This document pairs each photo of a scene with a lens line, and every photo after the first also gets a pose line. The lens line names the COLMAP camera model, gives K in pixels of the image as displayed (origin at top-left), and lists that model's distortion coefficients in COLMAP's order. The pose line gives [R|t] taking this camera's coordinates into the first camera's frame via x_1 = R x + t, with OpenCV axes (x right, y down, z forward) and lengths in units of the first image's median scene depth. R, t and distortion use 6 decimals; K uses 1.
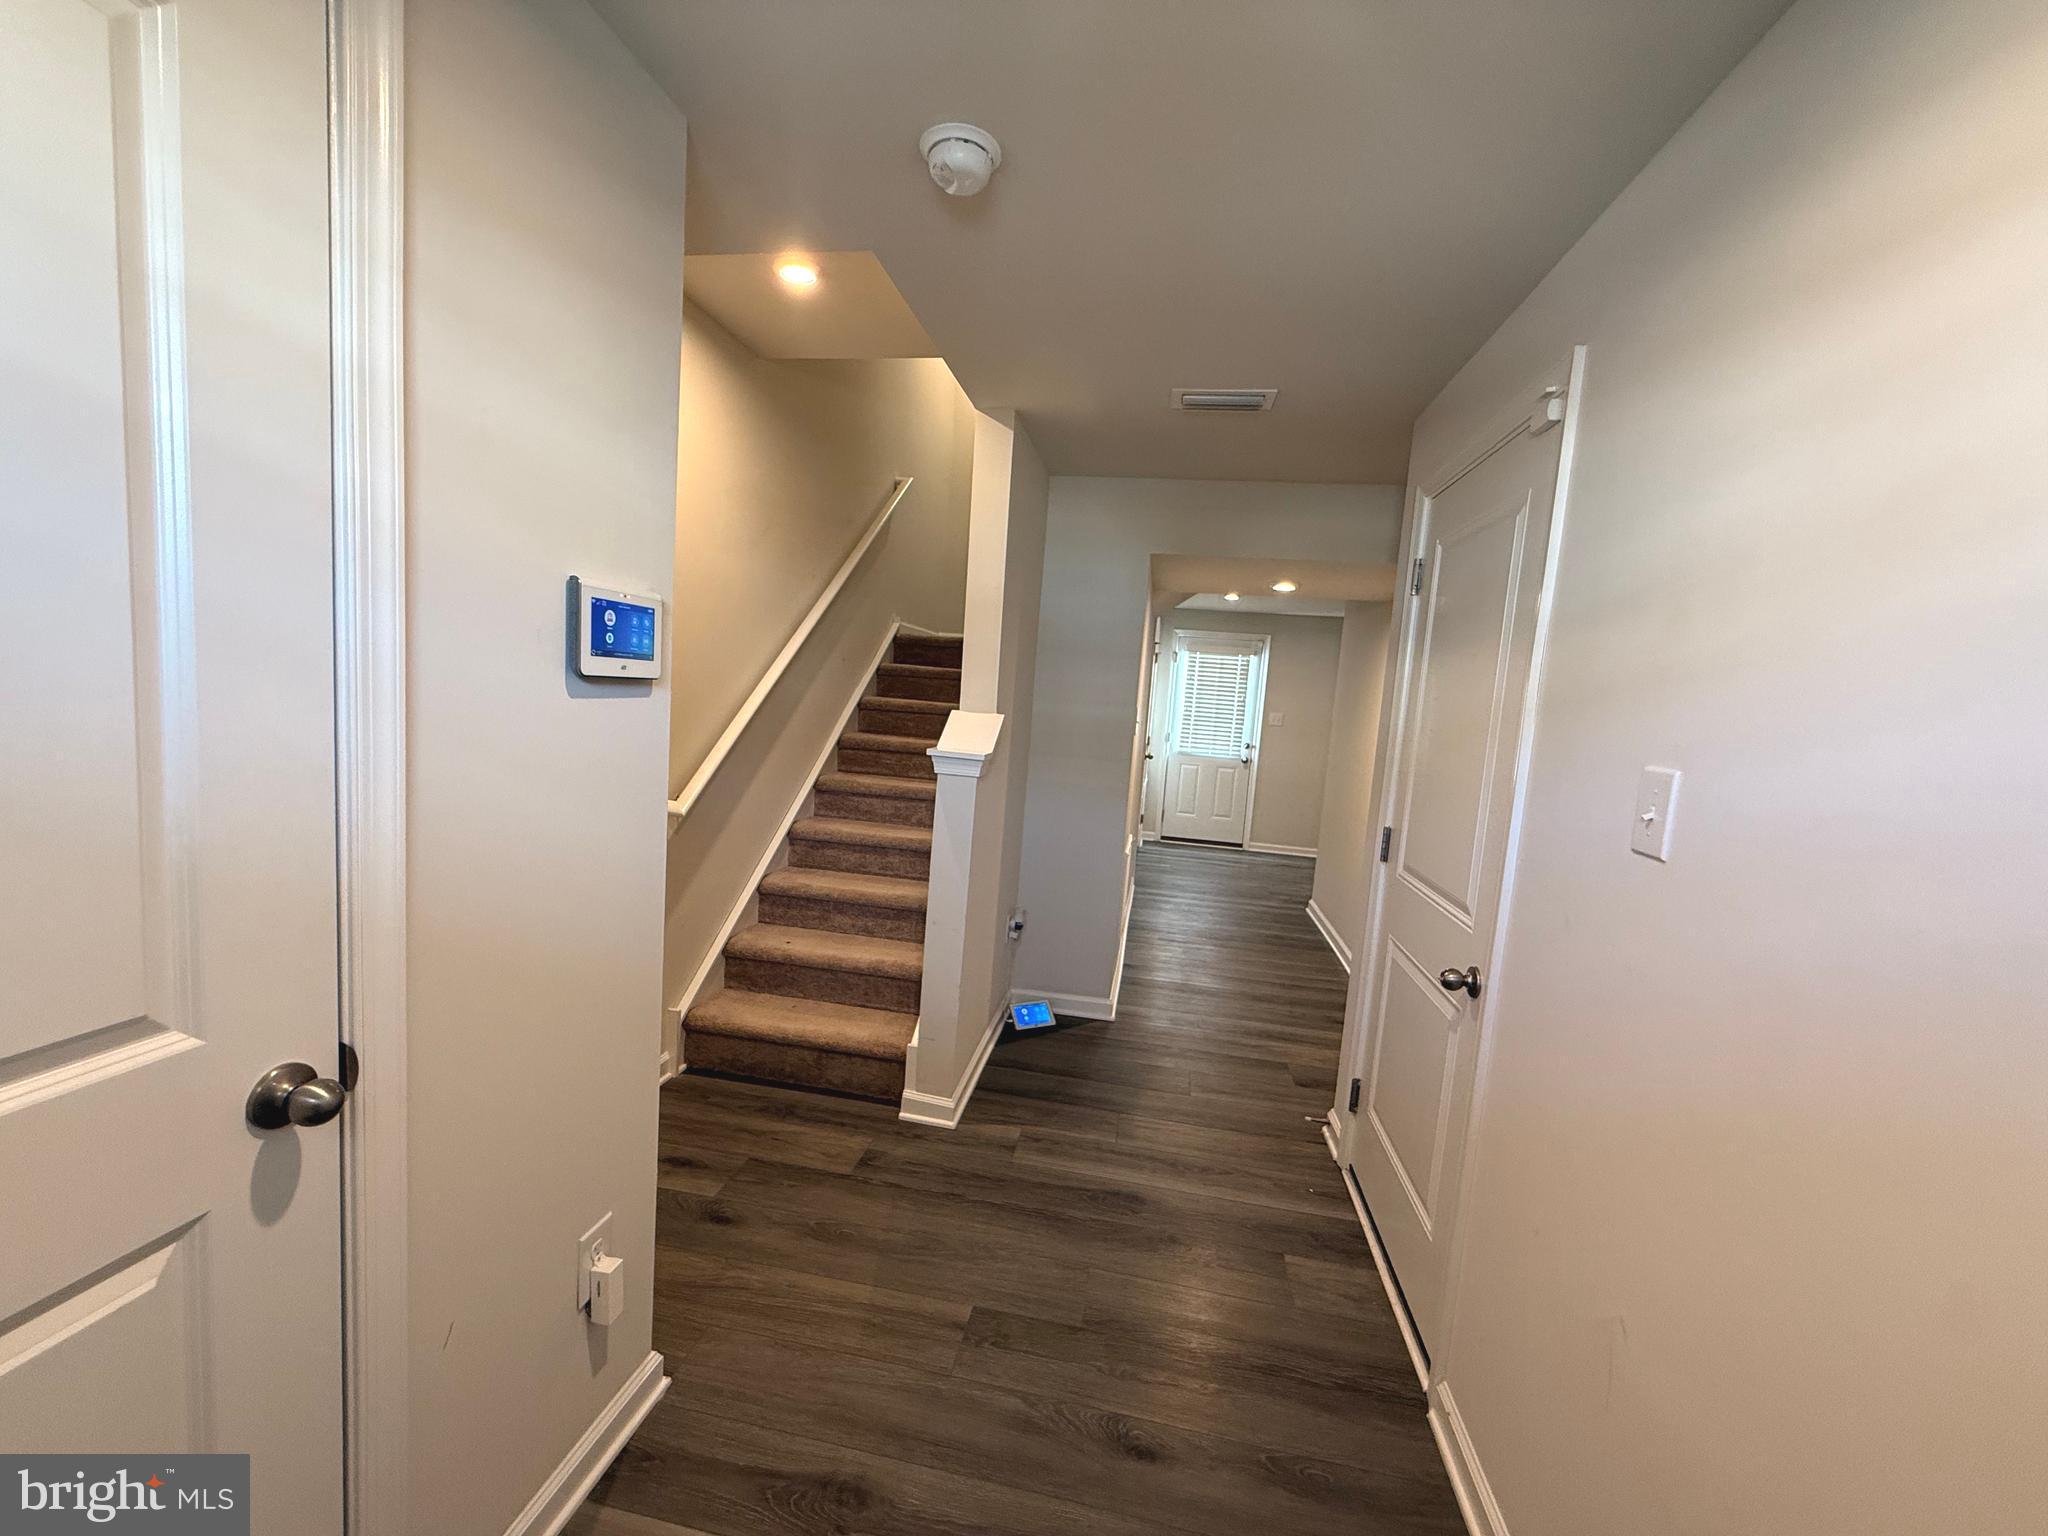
lens RADIAL K [[816.5, 0, 1016.6], [0, 816.5, 774.2], [0, 0, 1]] dist [0.000271, -0.000722]
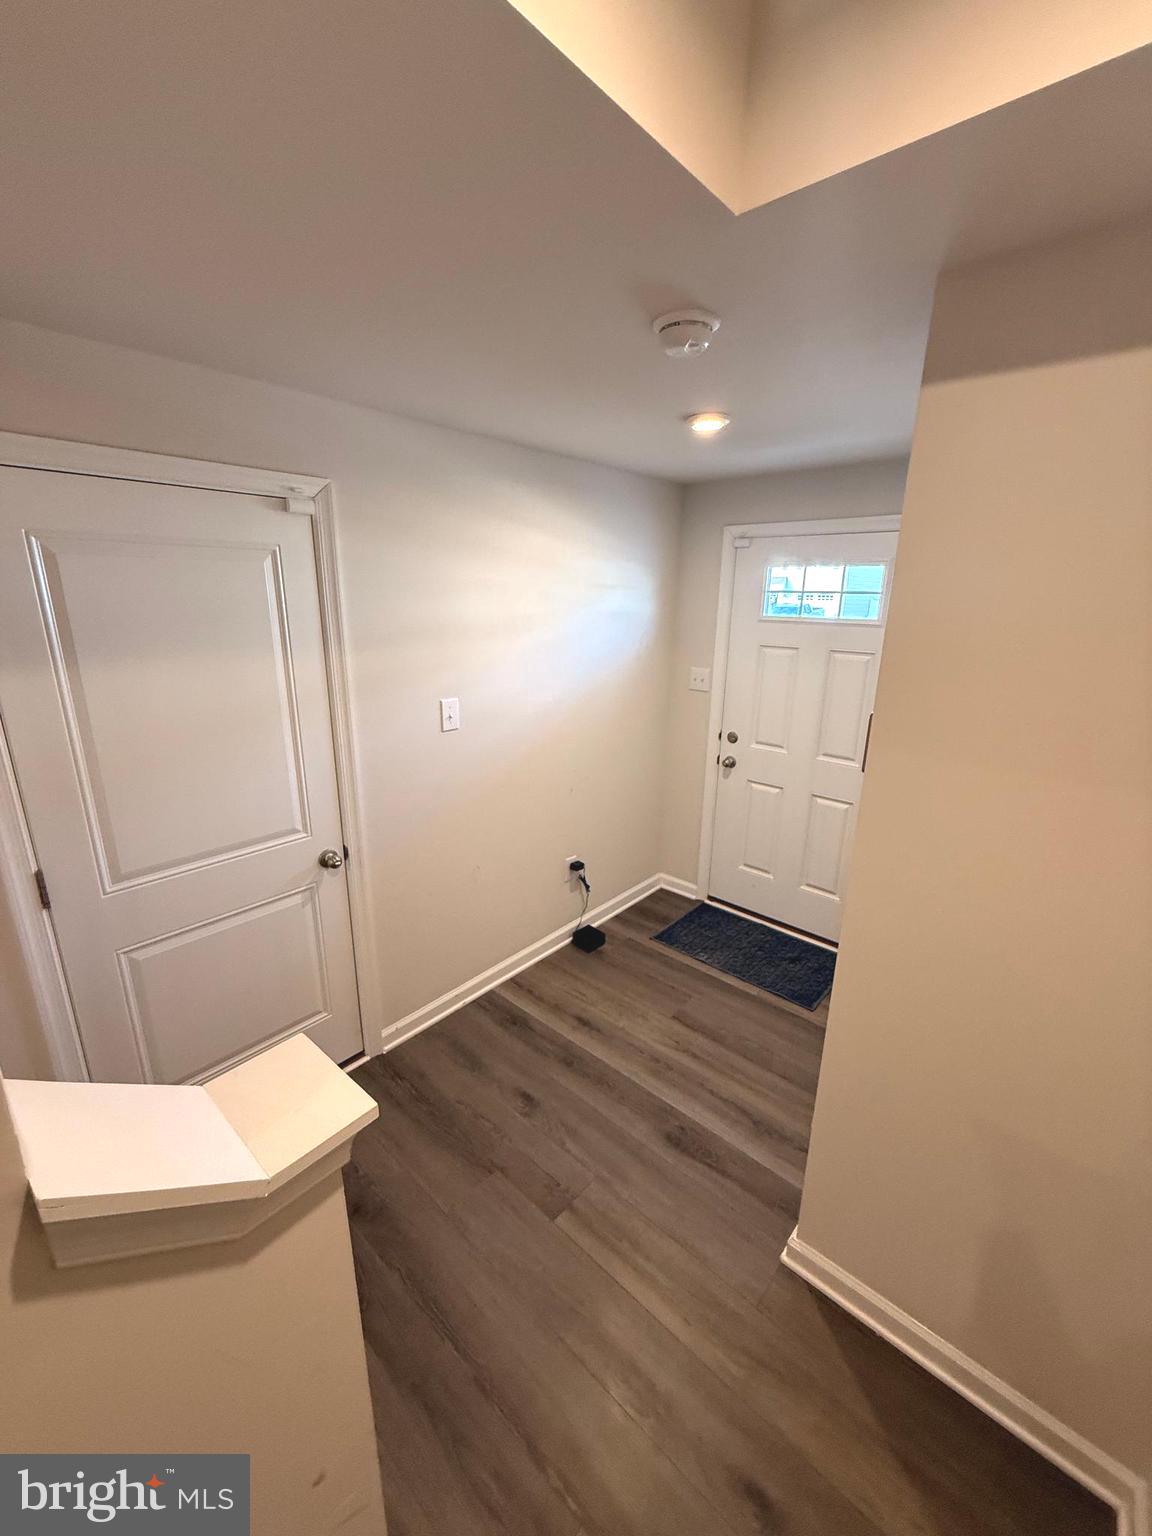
lens RADIAL K [[612.4, 0, 578.2], [0, 612.4, 769.1], [0, 0, 1]] dist [0.000271, -0.000722]
pose [[-0.855767, -0.214891, 0.470622, -0.447839], [-0.024043, 0.925193, 0.378735, -0.421270], [-0.516803, 0.312793, -0.796916, 1.775293]]
